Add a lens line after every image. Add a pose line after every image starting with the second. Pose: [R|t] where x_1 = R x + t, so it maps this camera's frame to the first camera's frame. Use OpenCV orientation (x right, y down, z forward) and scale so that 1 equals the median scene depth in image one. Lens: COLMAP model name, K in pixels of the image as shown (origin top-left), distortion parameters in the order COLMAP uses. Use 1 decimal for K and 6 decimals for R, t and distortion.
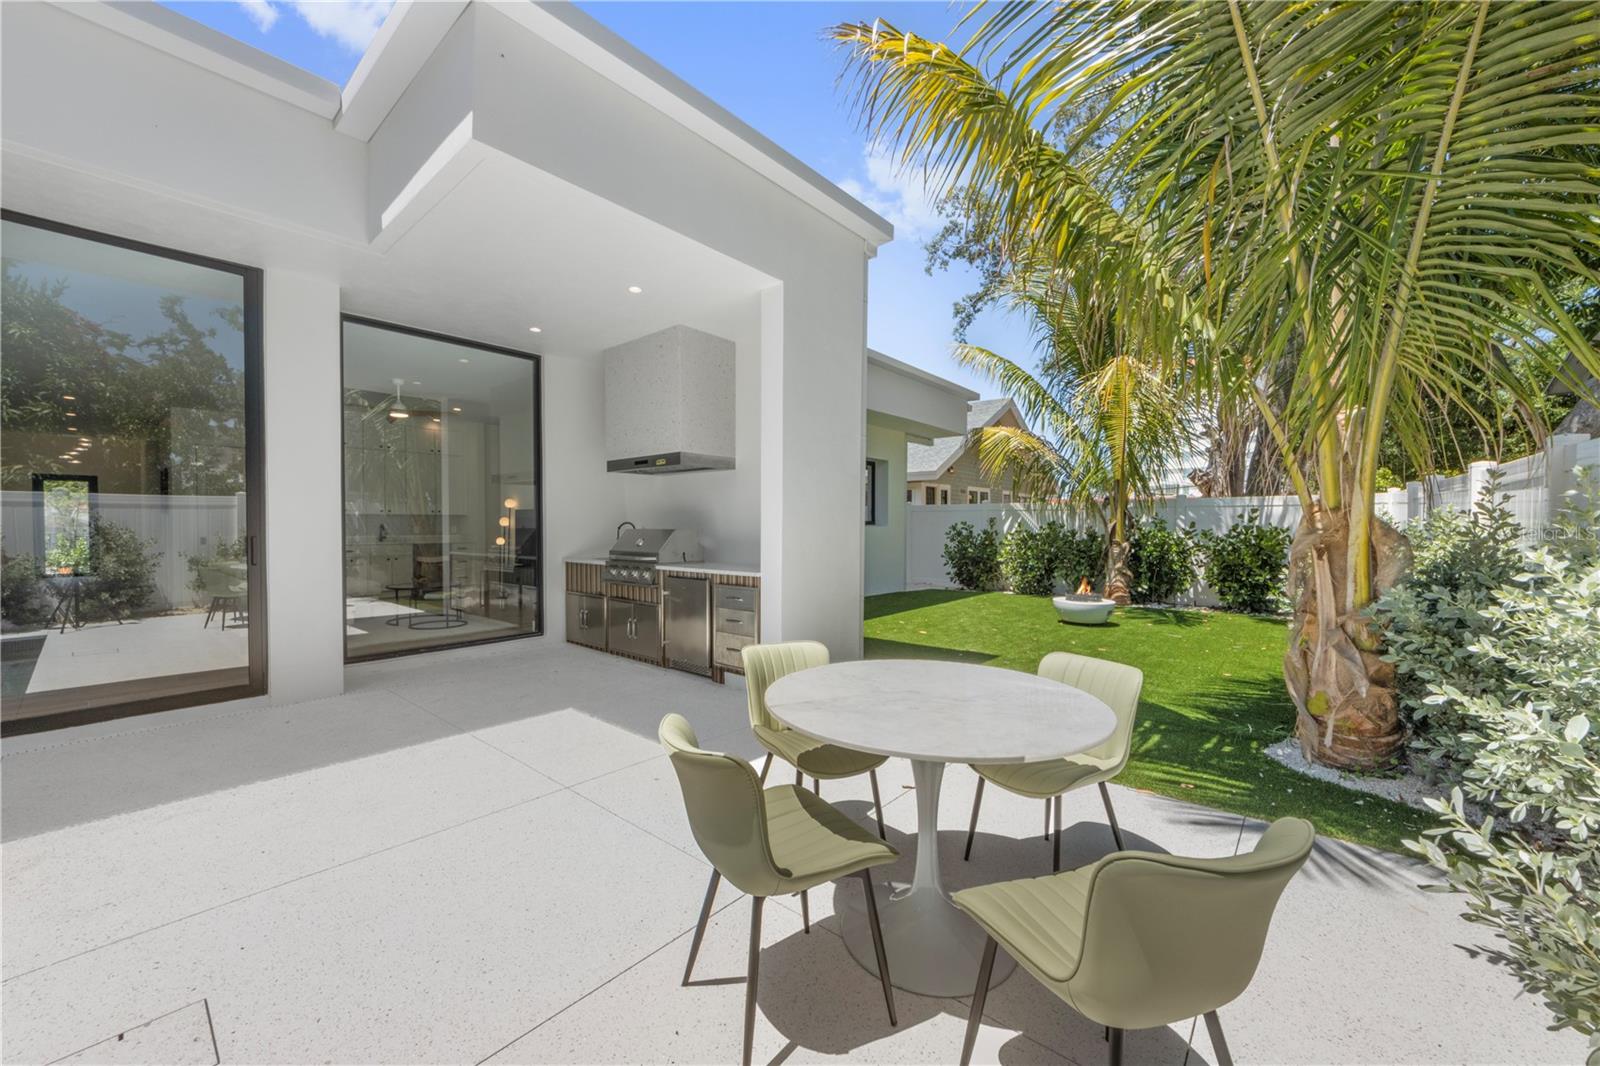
lens RADIAL K [[606.4, 0, 801.1], [0, 606.4, 529.9], [0, 0, 1]] dist [-0.003921, 0.000279]
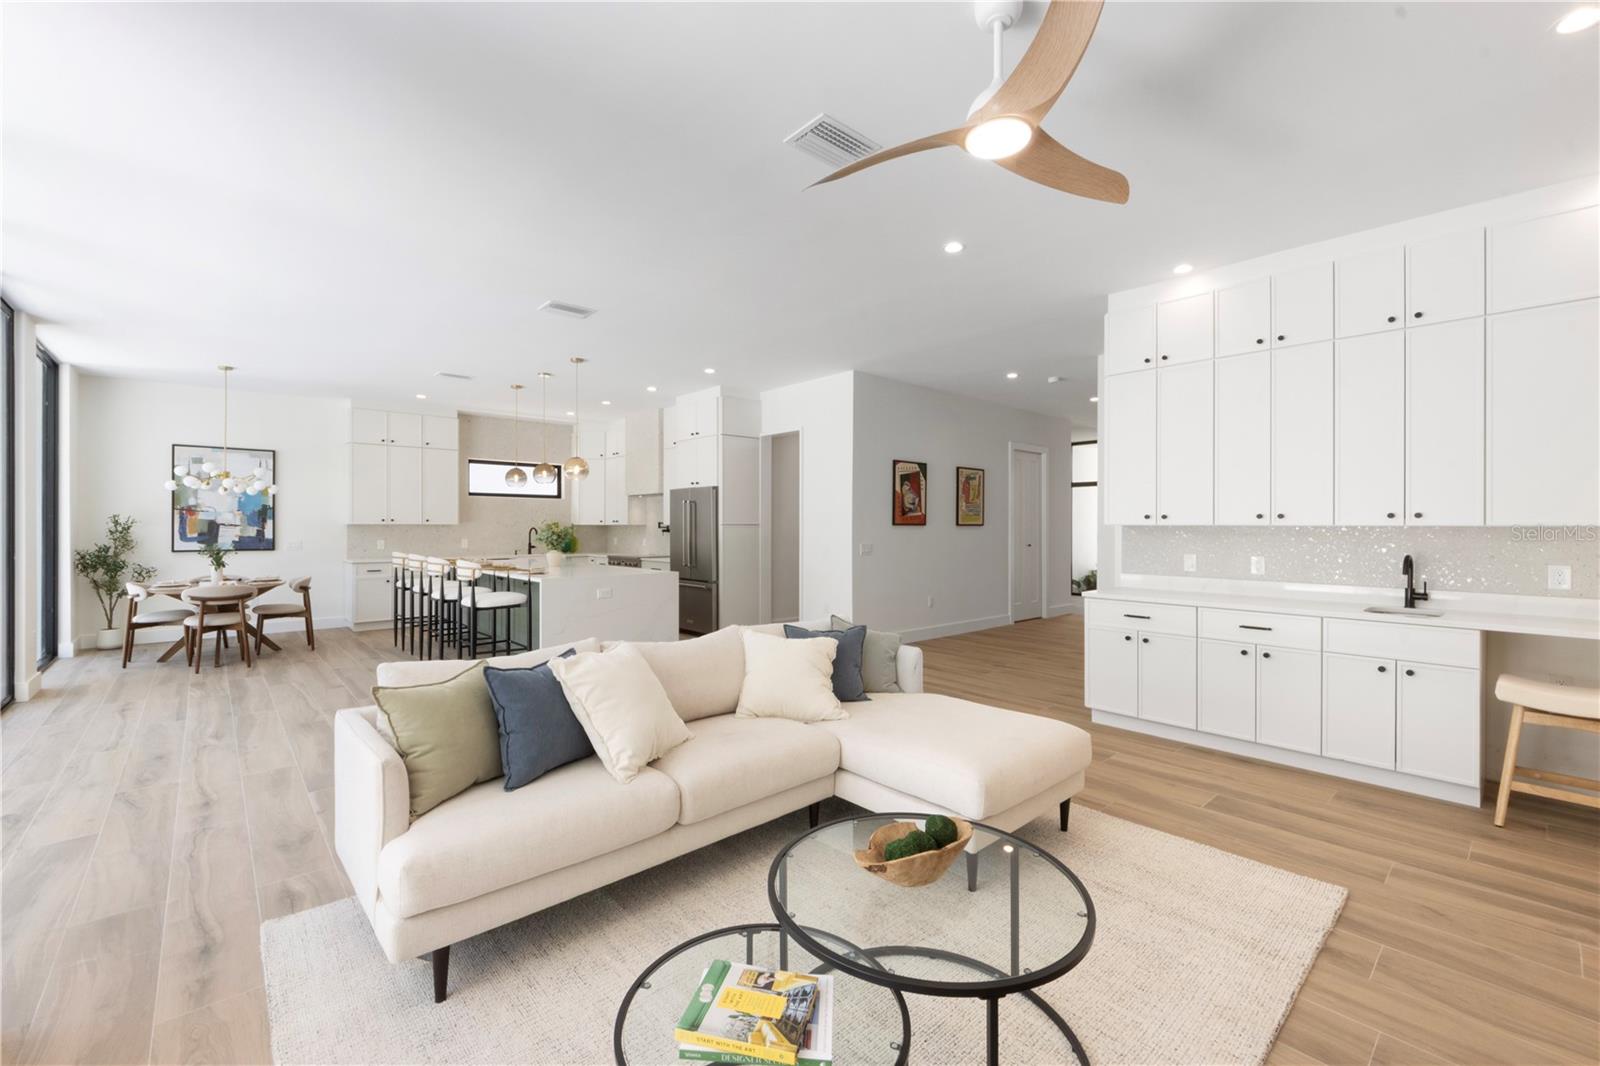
lens RADIAL K [[664.6, 0, 798.7], [0, 664.6, 525.0], [0, 0, 1]] dist [-0.002133, -0.001298]
pose [[-0.149520, -0.000592, -0.988758, -0.313480], [-0.011208, 0.999937, 0.001096, -0.024888], [0.988695, 0.011246, -0.149517, 0.796367]]
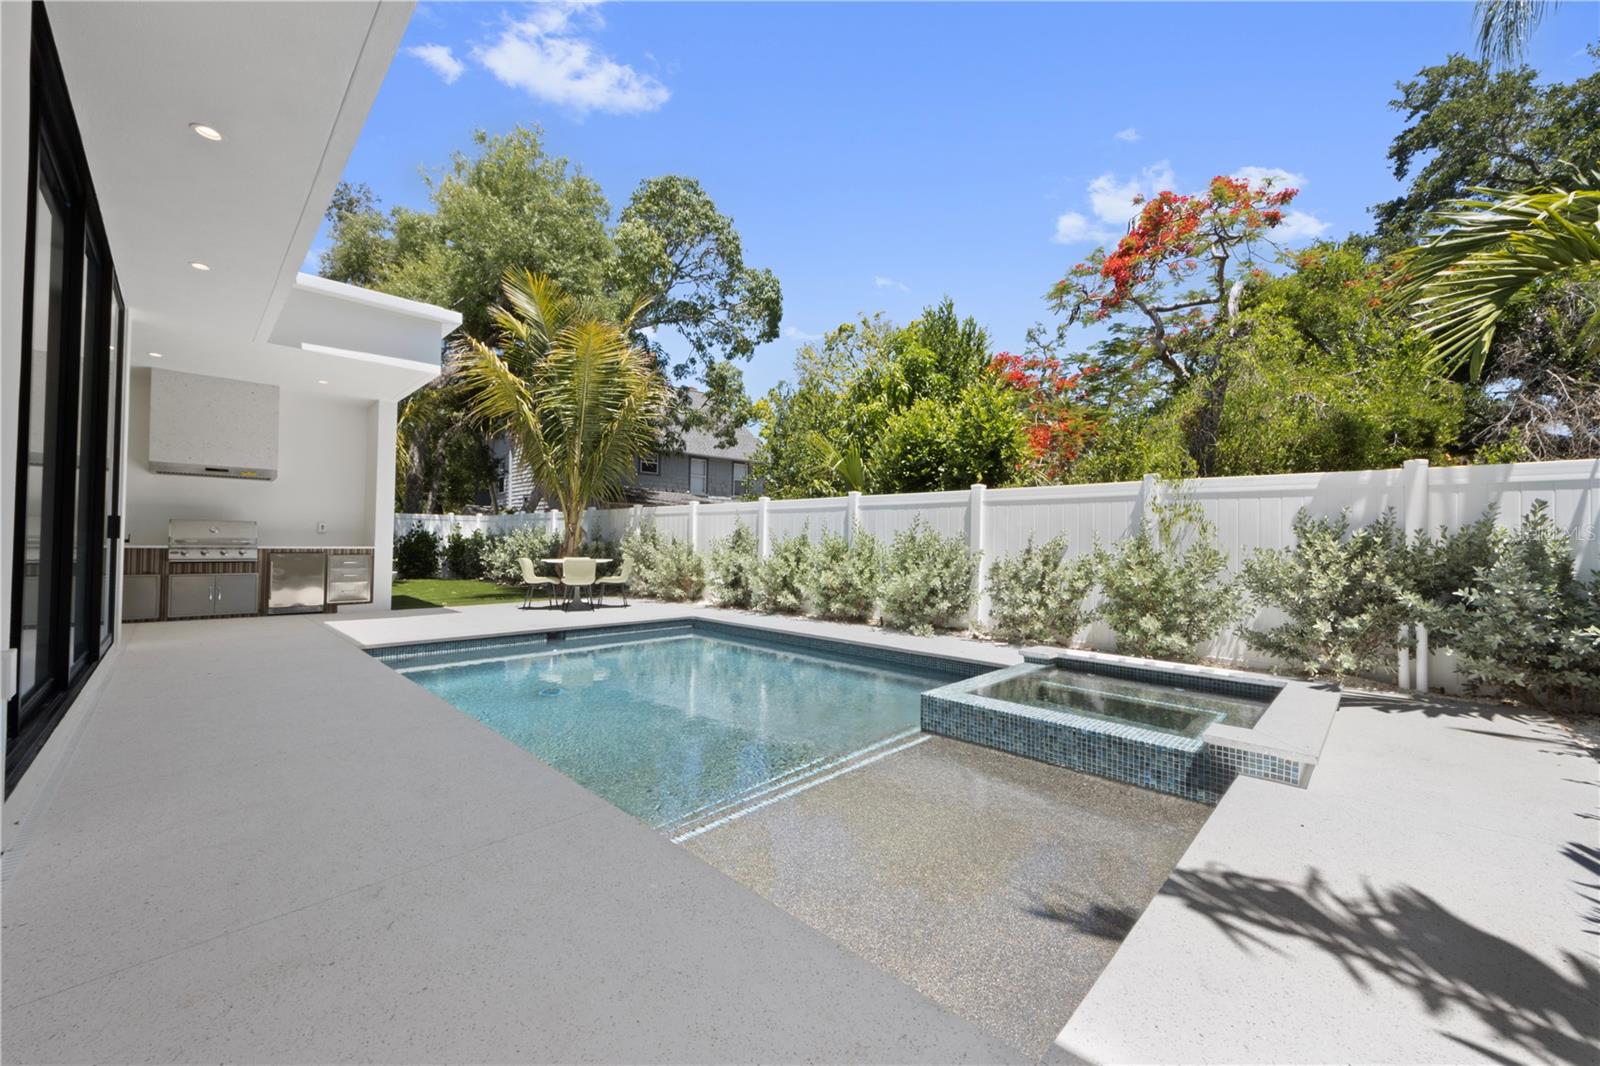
lens RADIAL K [[606.4, 0, 788.0], [0, 606.4, 533.5], [0, 0, 1]] dist [-0.003921, 0.000279]
pose [[0.090105, 0.019369, 0.995744, -0.936312], [-0.002539, 0.999812, -0.019219, 0.032418], [-0.995929, -0.000797, 0.090137, -0.232474]]
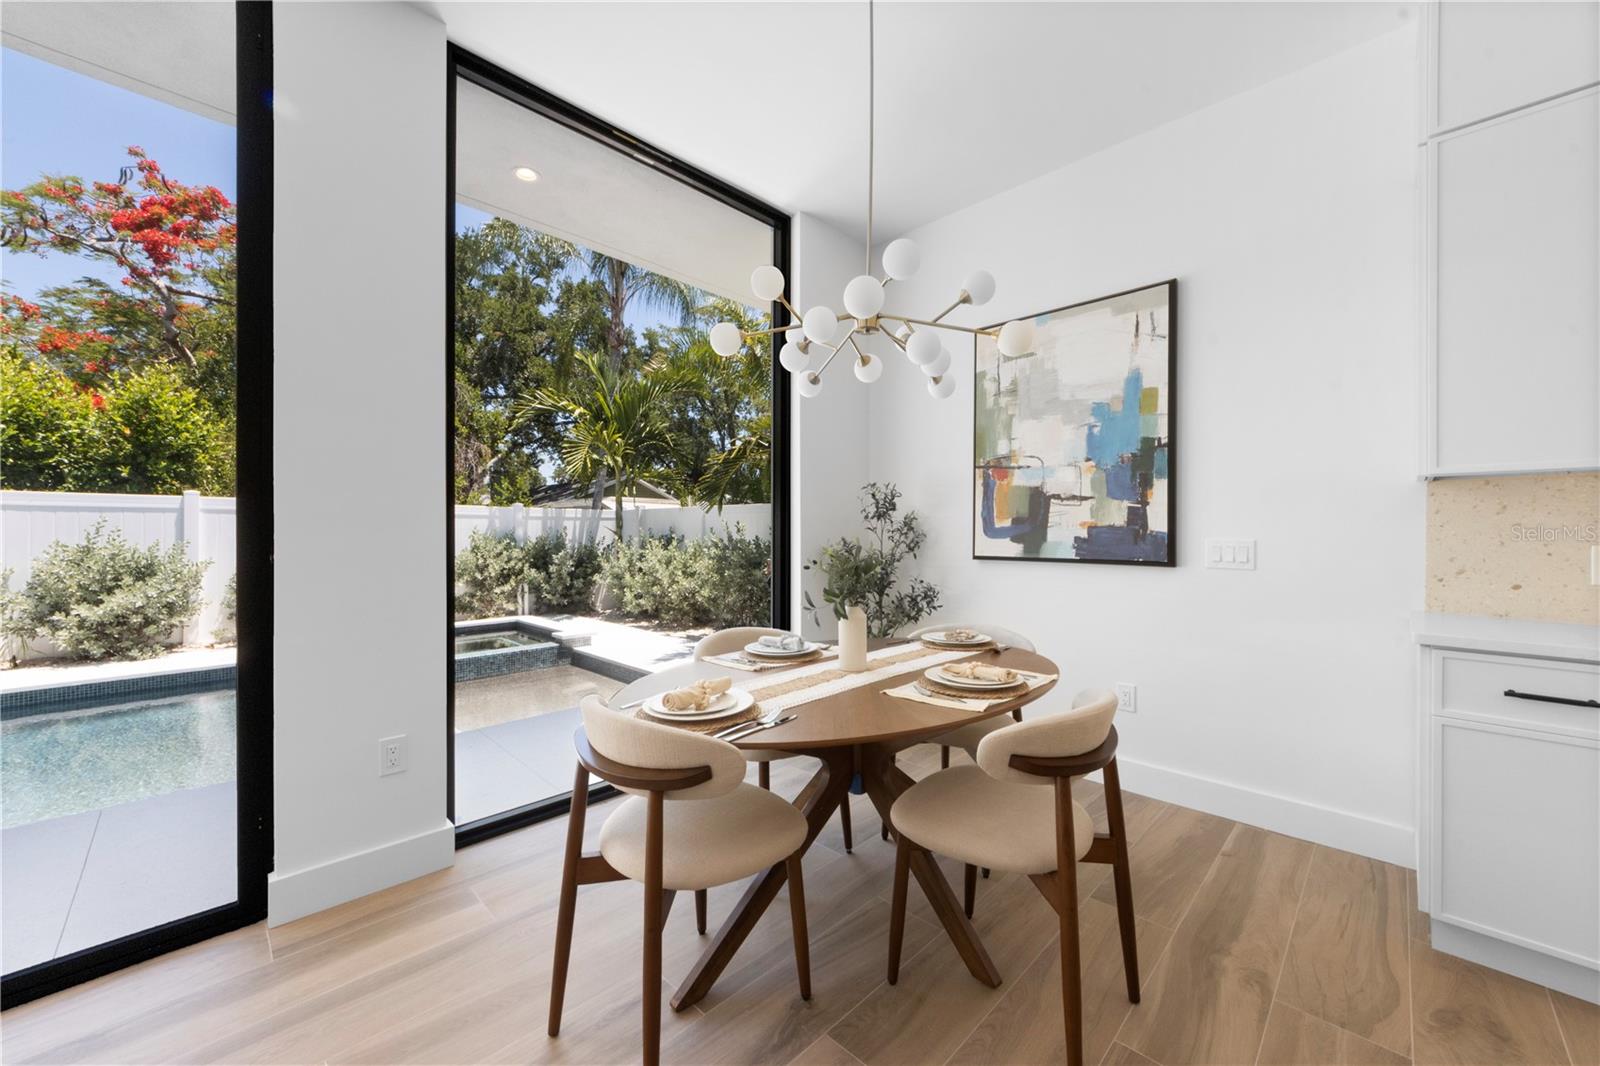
lens RADIAL K [[606.4, 0, 790.4], [0, 606.4, 533.4], [0, 0, 1]] dist [-0.003921, 0.000279]
pose [[-0.995218, 0.000413, 0.097683, -0.947743], [0.001552, 0.999932, 0.011589, -0.000719], [-0.097671, 0.011685, -0.995150, 0.257595]]
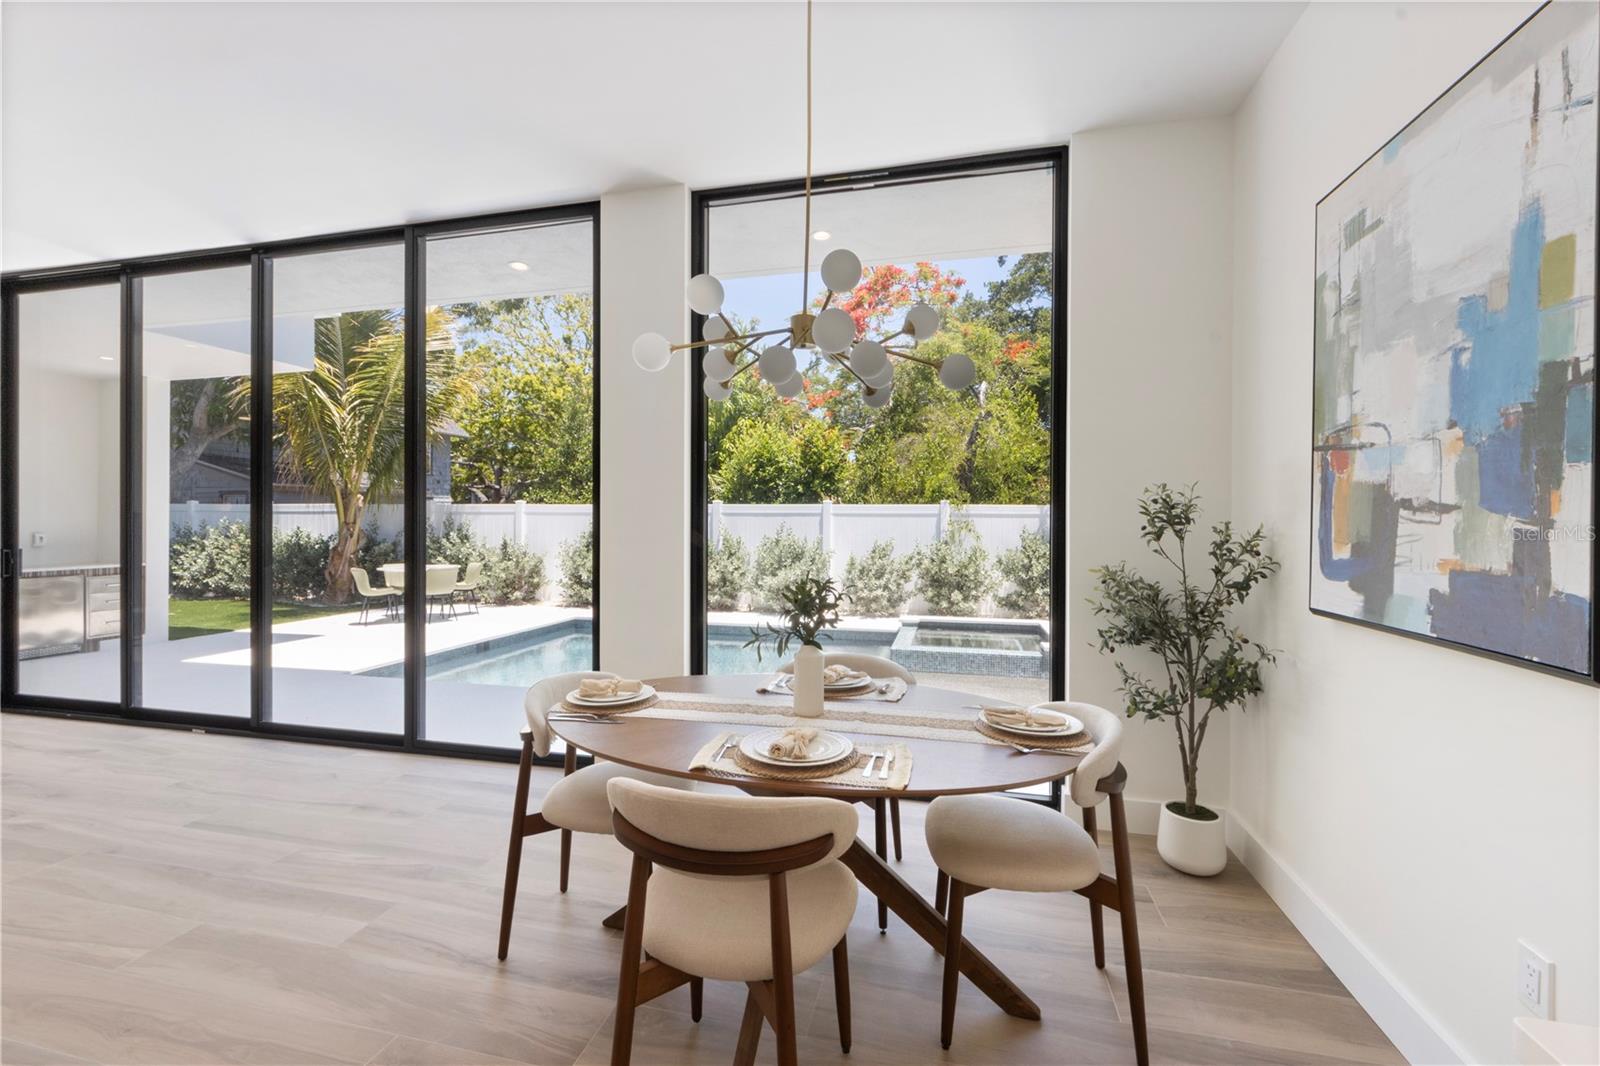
lens RADIAL K [[664.6, 0, 795.8], [0, 664.6, 522.9], [0, 0, 1]] dist [-0.002133, -0.001298]
pose [[-0.438352, -0.002247, 0.898801, -1.141592], [0.005908, 0.999968, 0.005381, -0.013224], [-0.898784, 0.007669, -0.438325, 0.140988]]
